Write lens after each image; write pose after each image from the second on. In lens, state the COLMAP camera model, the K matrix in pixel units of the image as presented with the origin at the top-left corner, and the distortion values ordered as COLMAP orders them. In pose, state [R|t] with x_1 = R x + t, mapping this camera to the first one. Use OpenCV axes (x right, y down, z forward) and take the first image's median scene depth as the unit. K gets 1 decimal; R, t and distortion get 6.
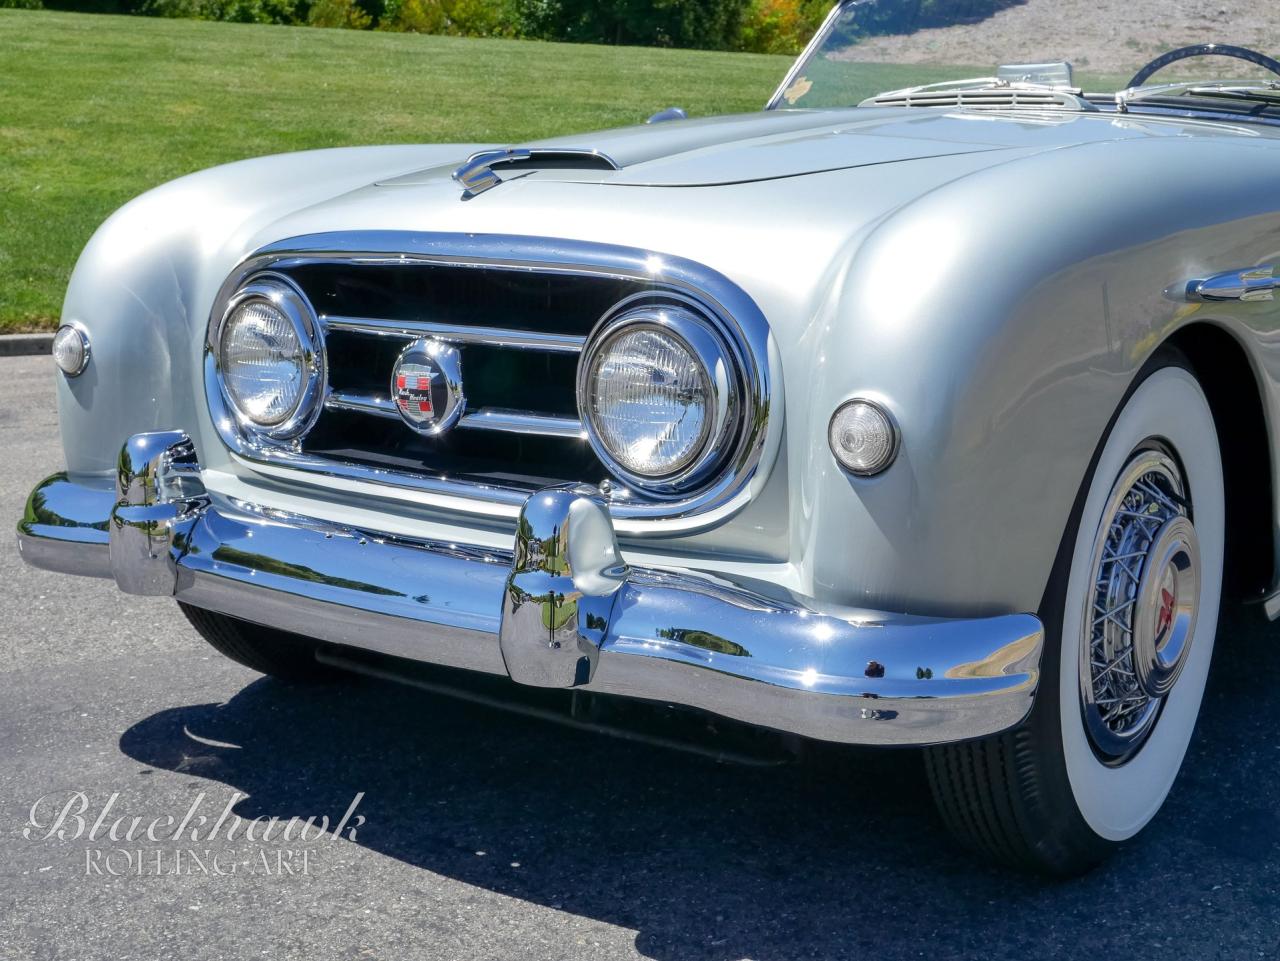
lens RADIAL K [[1800.6, 0, 640.0], [0, 1800.6, 480.5], [0, 0, 1]] dist [0.010859, -0.054664]
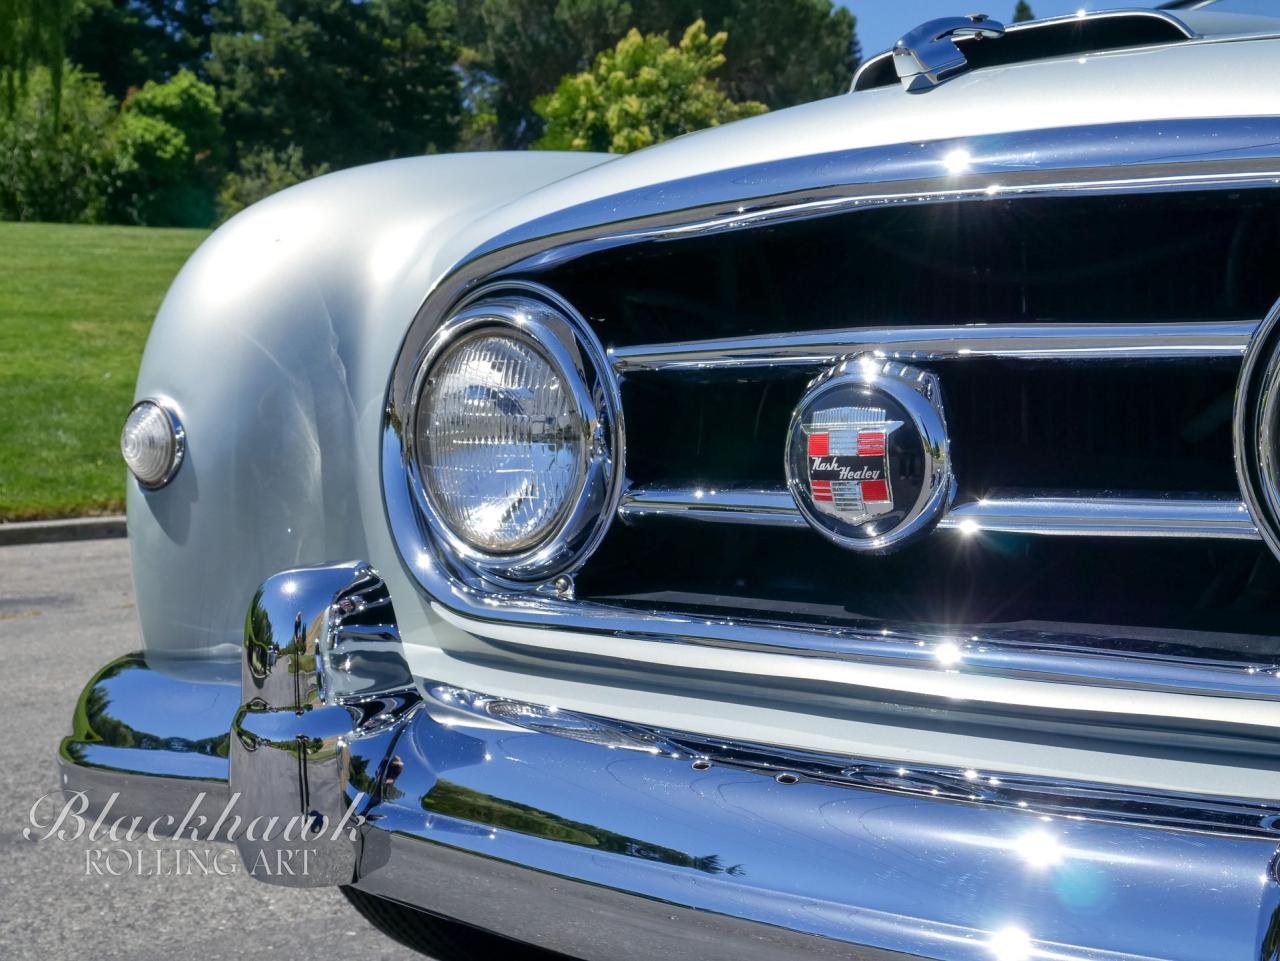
lens RADIAL K [[1634.9, 0, 640.0], [0, 1634.9, 480.5], [0, 0, 1]] dist [-0.002919, -0.029684]
pose [[0.999498, -0.031064, -0.006298, -0.158605], [0.030216, 0.993832, -0.106698, 0.001675], [0.009573, 0.106454, 0.994272, 0.487299]]
